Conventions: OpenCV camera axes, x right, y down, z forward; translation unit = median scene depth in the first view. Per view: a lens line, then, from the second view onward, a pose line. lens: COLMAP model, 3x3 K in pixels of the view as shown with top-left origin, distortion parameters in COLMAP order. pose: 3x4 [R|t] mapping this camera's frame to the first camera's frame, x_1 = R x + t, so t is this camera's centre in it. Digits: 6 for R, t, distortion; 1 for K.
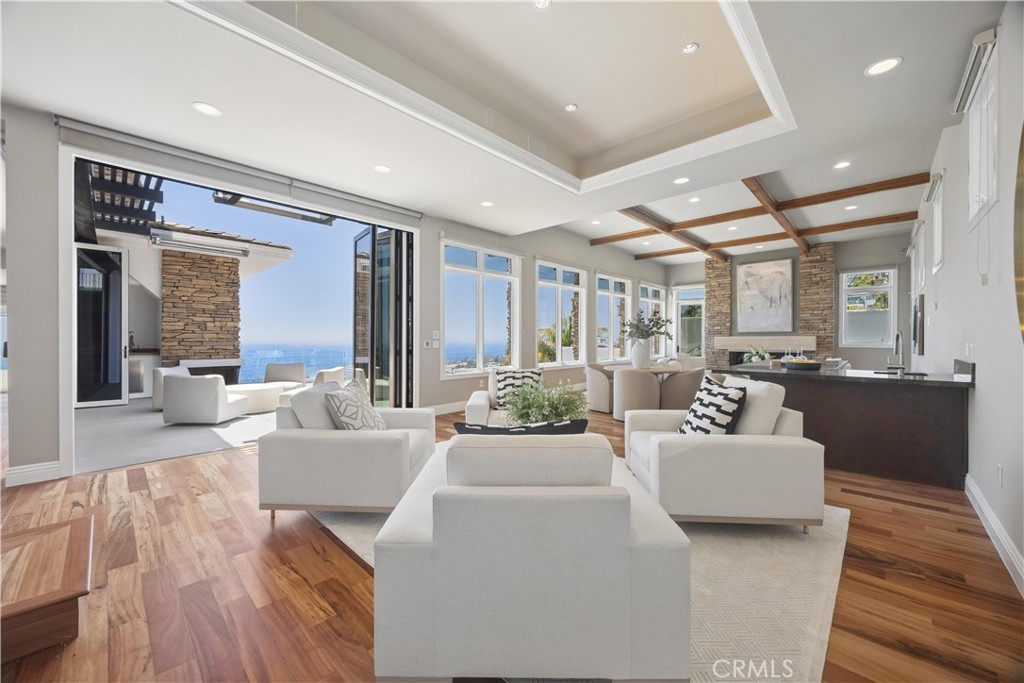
lens RADIAL K [[385.1, 0, 505.5], [0, 385.1, 341.5], [0, 0, 1]] dist [-0.002761, -0.000208]
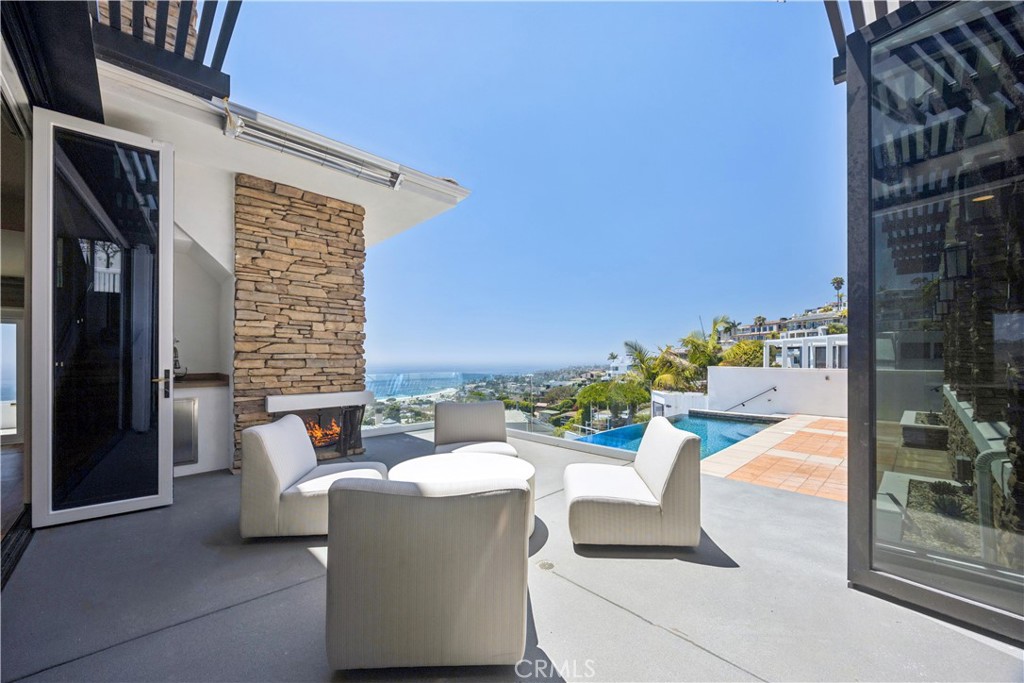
lens RADIAL K [[396.4, 0, 512.8], [0, 396.4, 359.0], [0, 0, 1]] dist [-0.002588, -0.000174]
pose [[0.999543, -0.004549, -0.029899, -0.491163], [0.004442, 0.999984, -0.003624, 0.002395], [0.029915, 0.003489, 0.999546, 0.472820]]
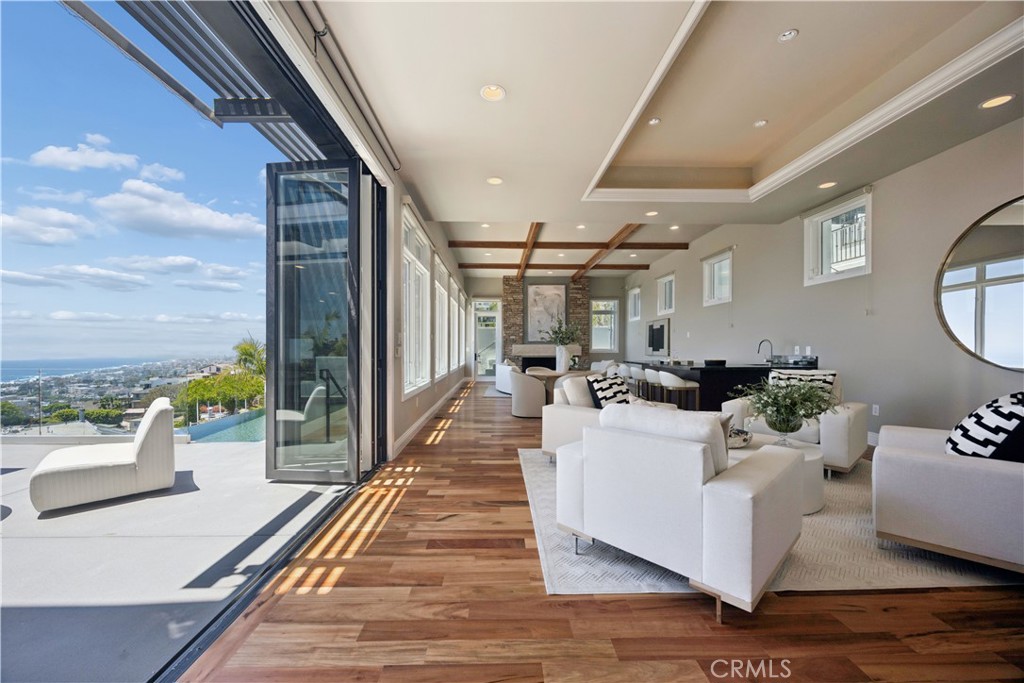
lens RADIAL K [[393.0, 0, 507.4], [0, 393.0, 356.5], [0, 0, 1]] dist [-0.000165, -0.000032]
pose [[0.699107, -0.016279, 0.714831, -0.414798], [0.005028, 0.999828, 0.017852, 0.001550], [-0.714999, -0.008886, 0.699069, 0.256138]]
